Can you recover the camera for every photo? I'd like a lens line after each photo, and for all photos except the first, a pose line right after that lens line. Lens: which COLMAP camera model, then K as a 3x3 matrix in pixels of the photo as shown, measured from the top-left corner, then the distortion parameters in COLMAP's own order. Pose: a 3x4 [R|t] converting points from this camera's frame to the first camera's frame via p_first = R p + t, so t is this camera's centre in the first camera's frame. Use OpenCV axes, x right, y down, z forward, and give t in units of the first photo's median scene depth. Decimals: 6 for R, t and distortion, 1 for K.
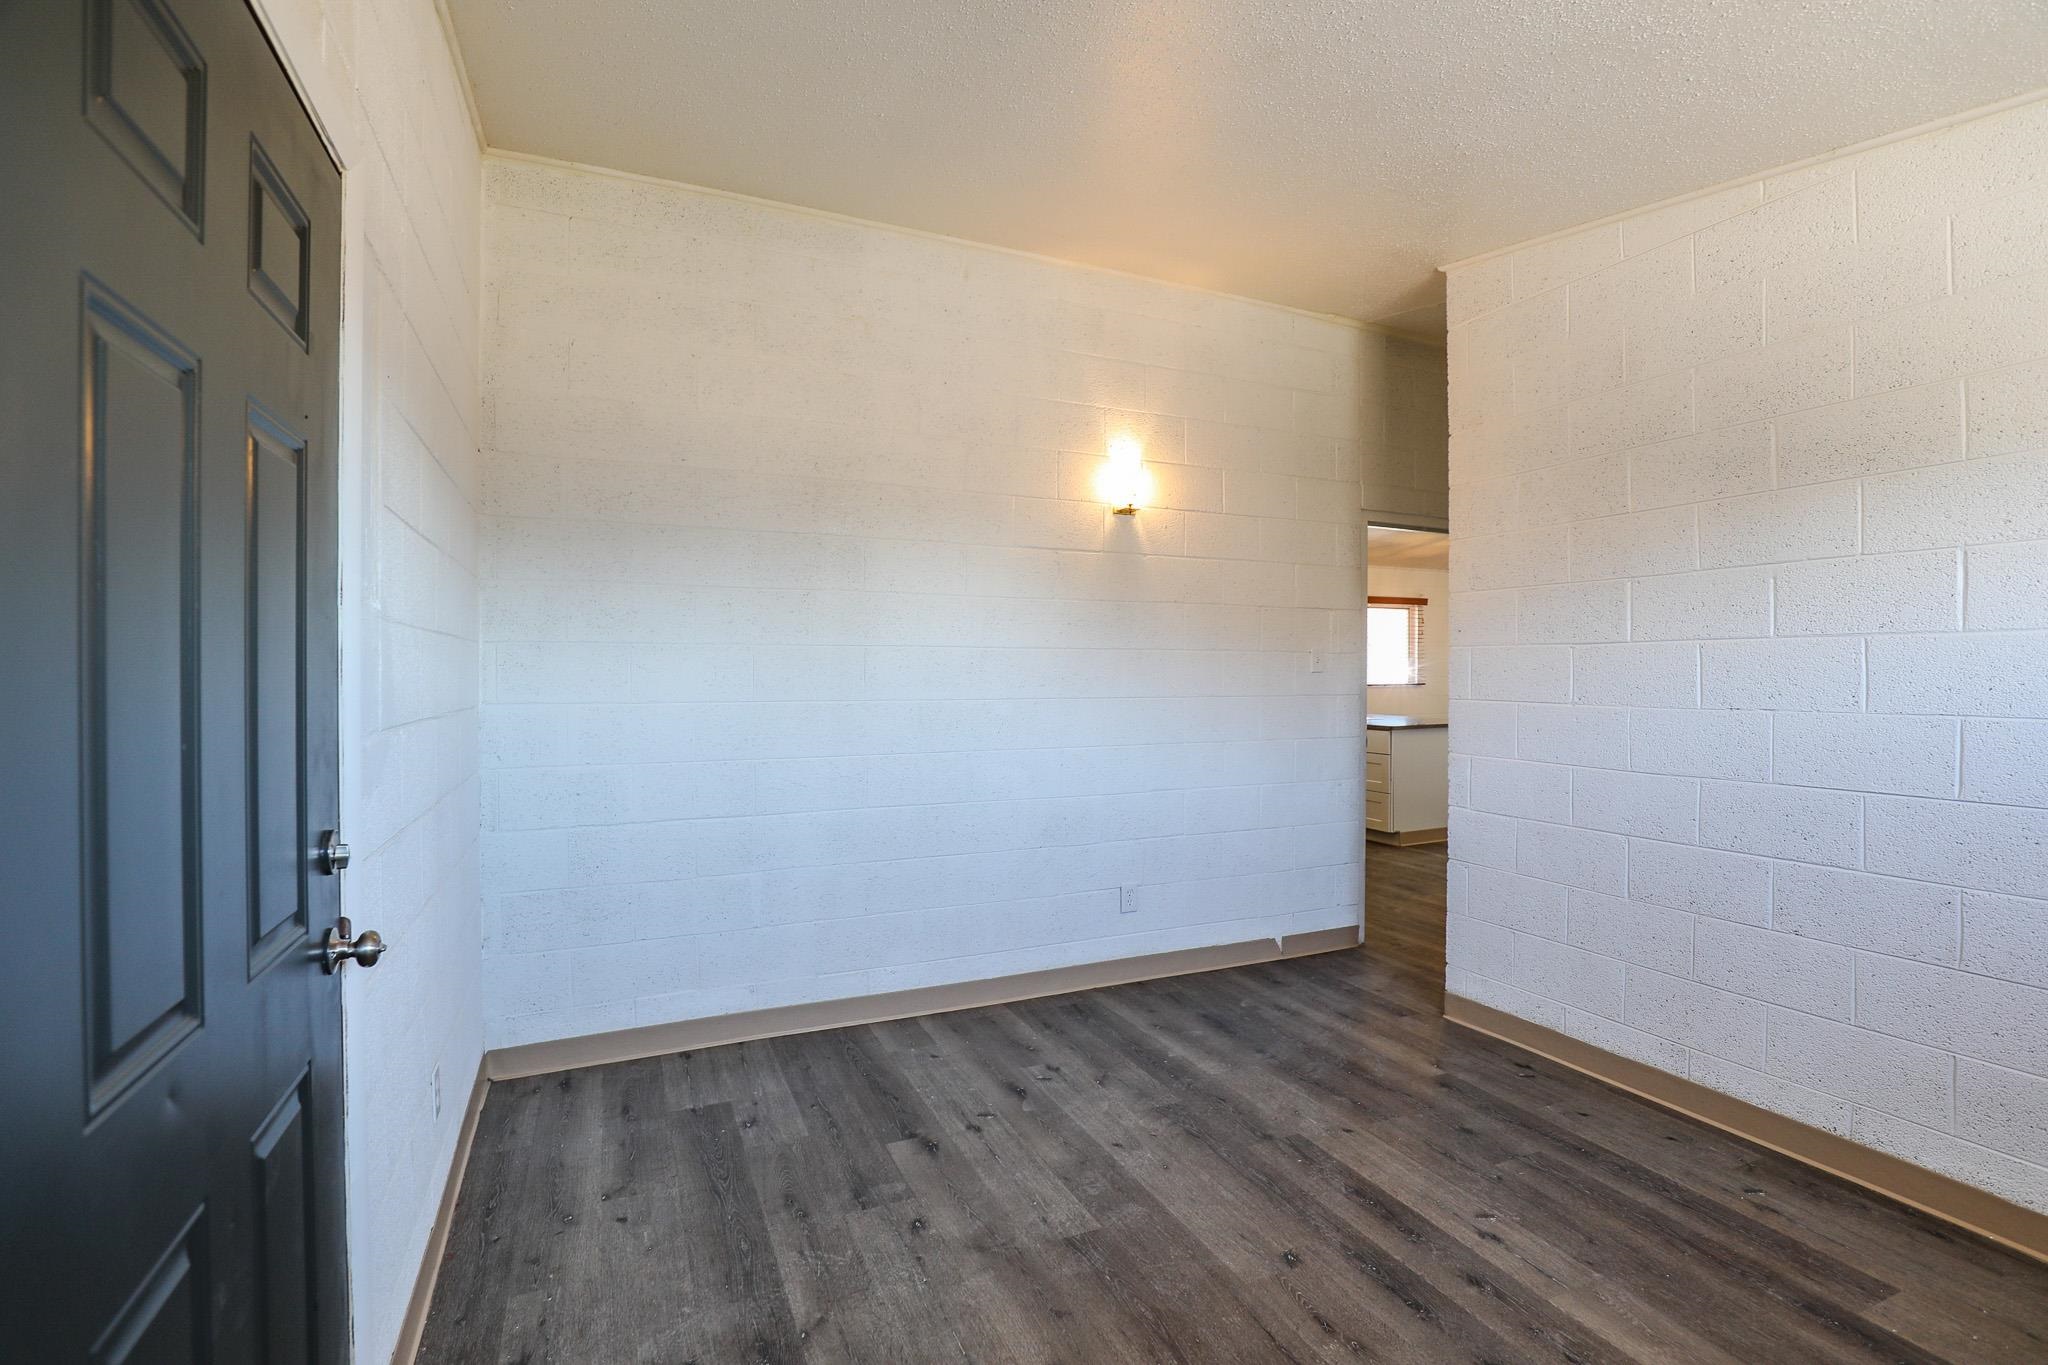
lens RADIAL K [[951.2, 0, 1029.0], [0, 951.2, 649.6], [0, 0, 1]] dist [-0.025009, 0.000175]
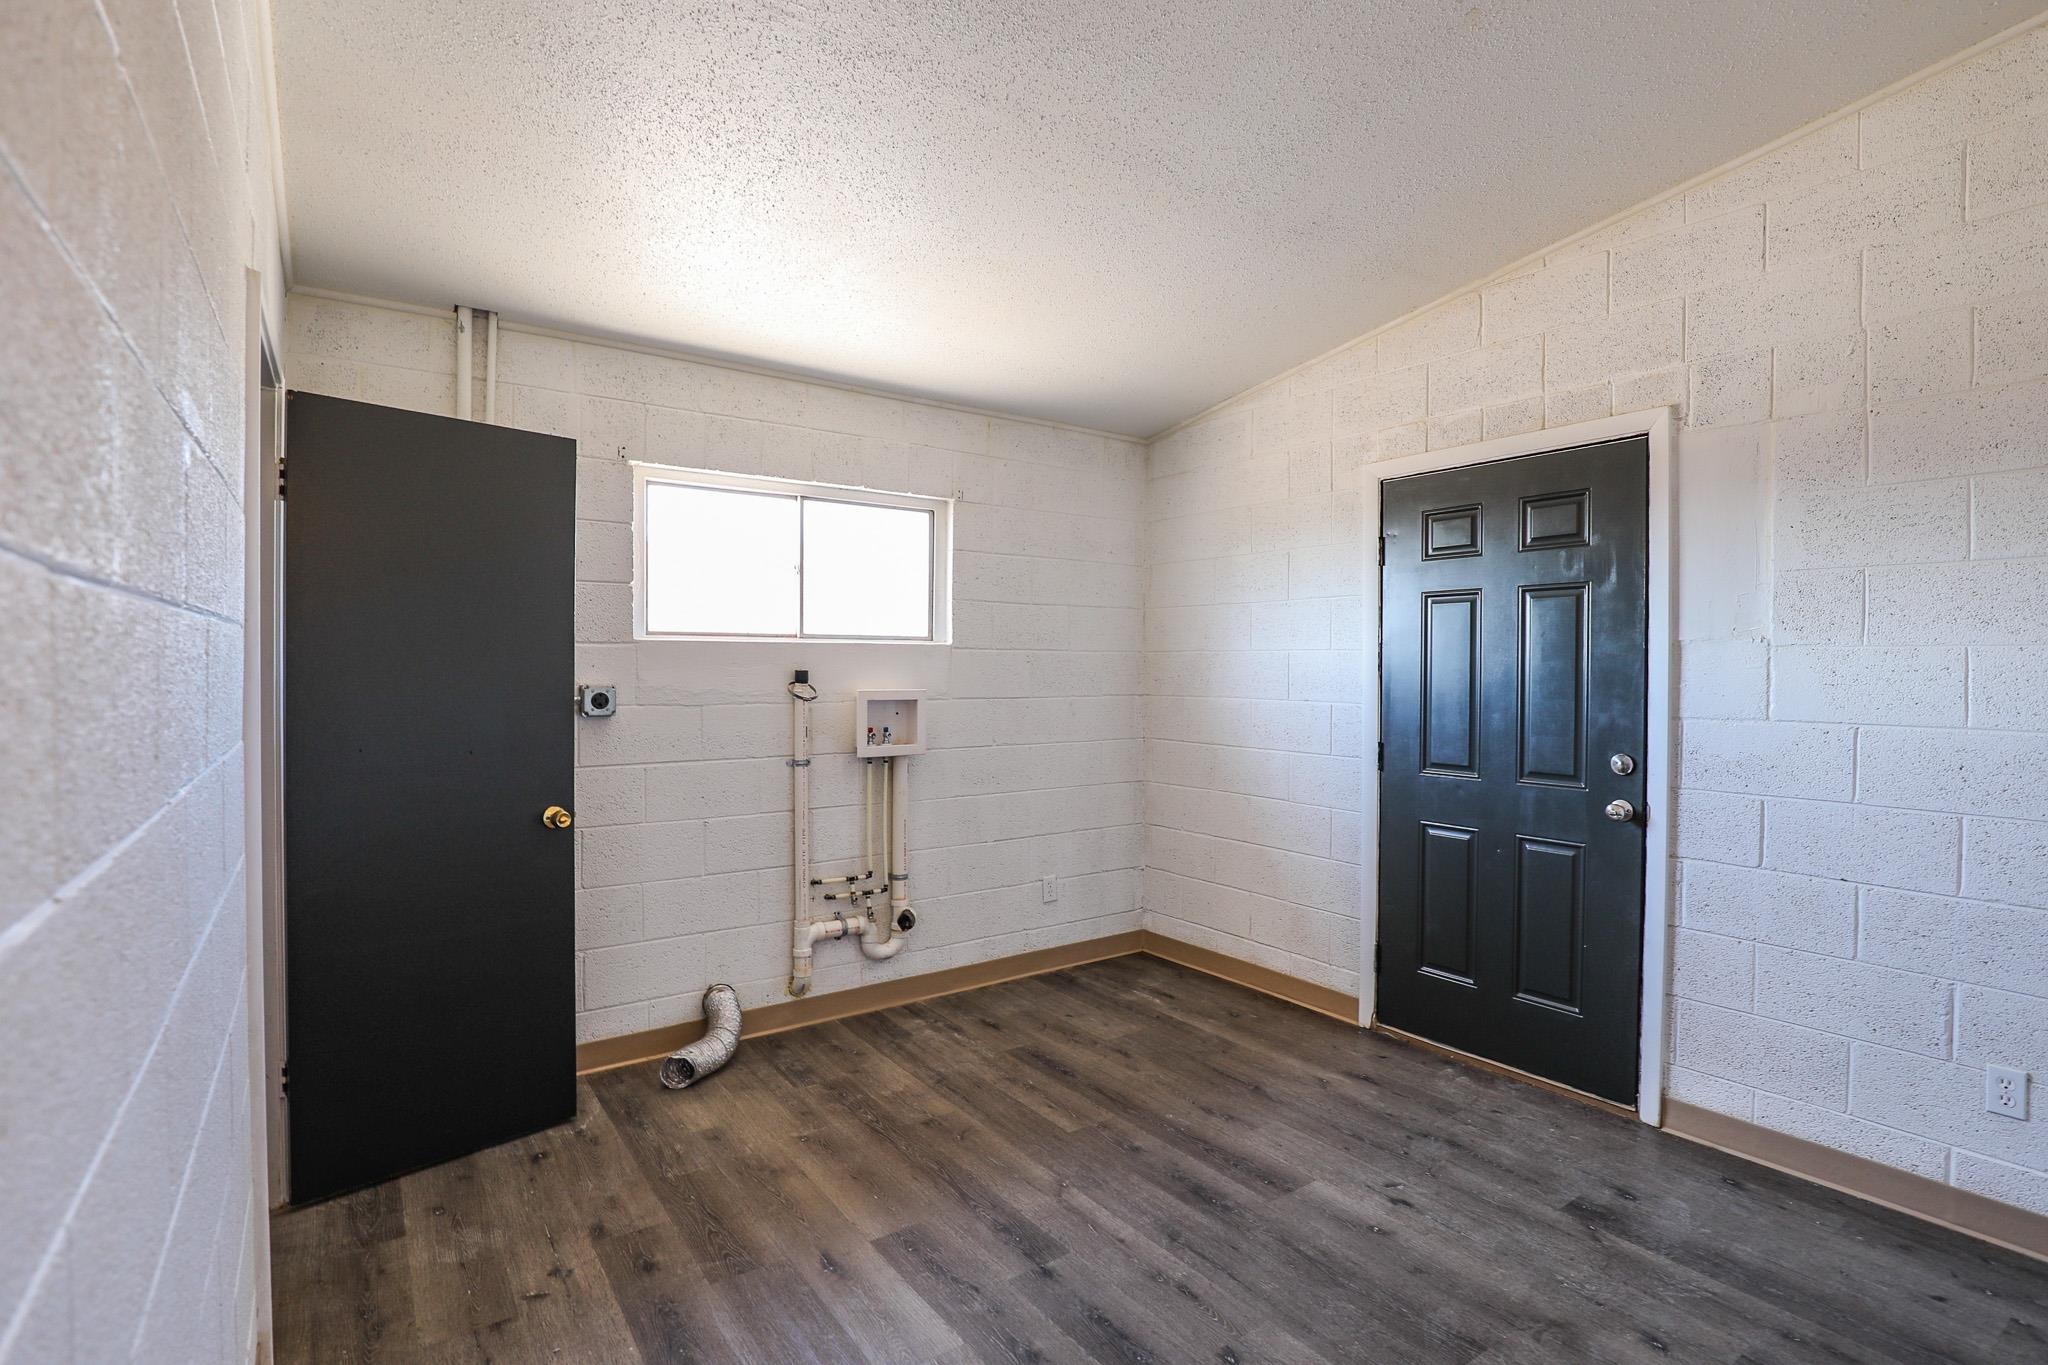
lens RADIAL K [[967.3, 0, 1024.0], [0, 967.3, 682.5], [0, 0, 1]] dist [-0.027928, 0.000284]
pose [[-0.982032, -0.002176, -0.188704, 0.619807], [-0.001889, 0.999997, -0.001704, 0.024069], [0.188707, -0.001317, -0.982033, 1.788404]]
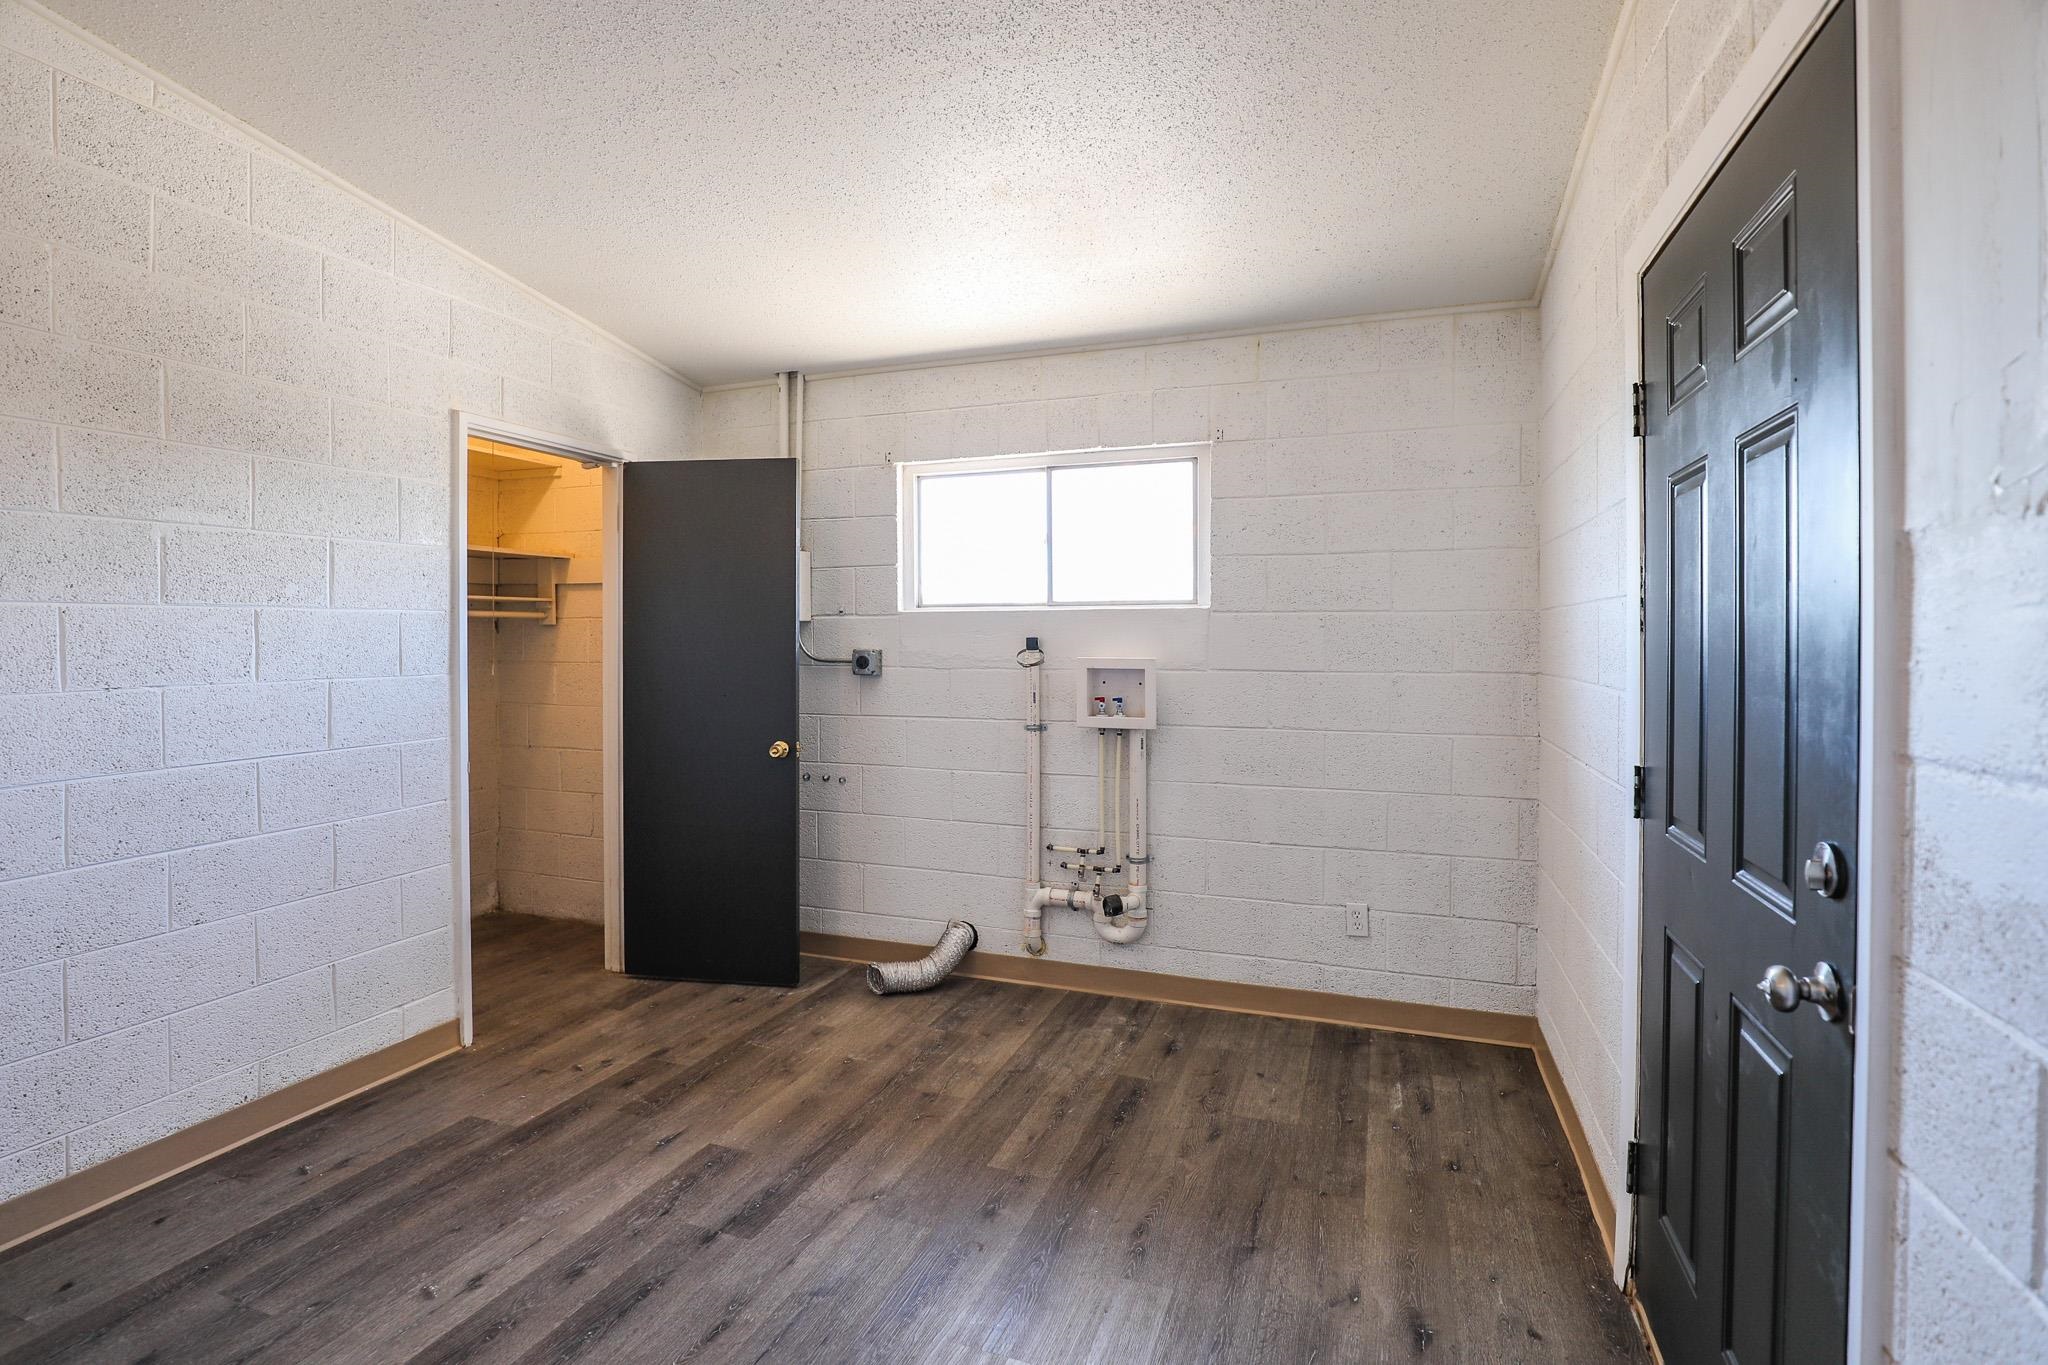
lens RADIAL K [[951.2, 0, 1029.0], [0, 951.2, 649.6], [0, 0, 1]] dist [-0.025009, 0.000175]
pose [[-0.714814, -0.009112, 0.699255, -0.496656], [-0.013549, 0.999908, -0.000819, 0.023824], [-0.699183, -0.010060, -0.714872, 1.285651]]
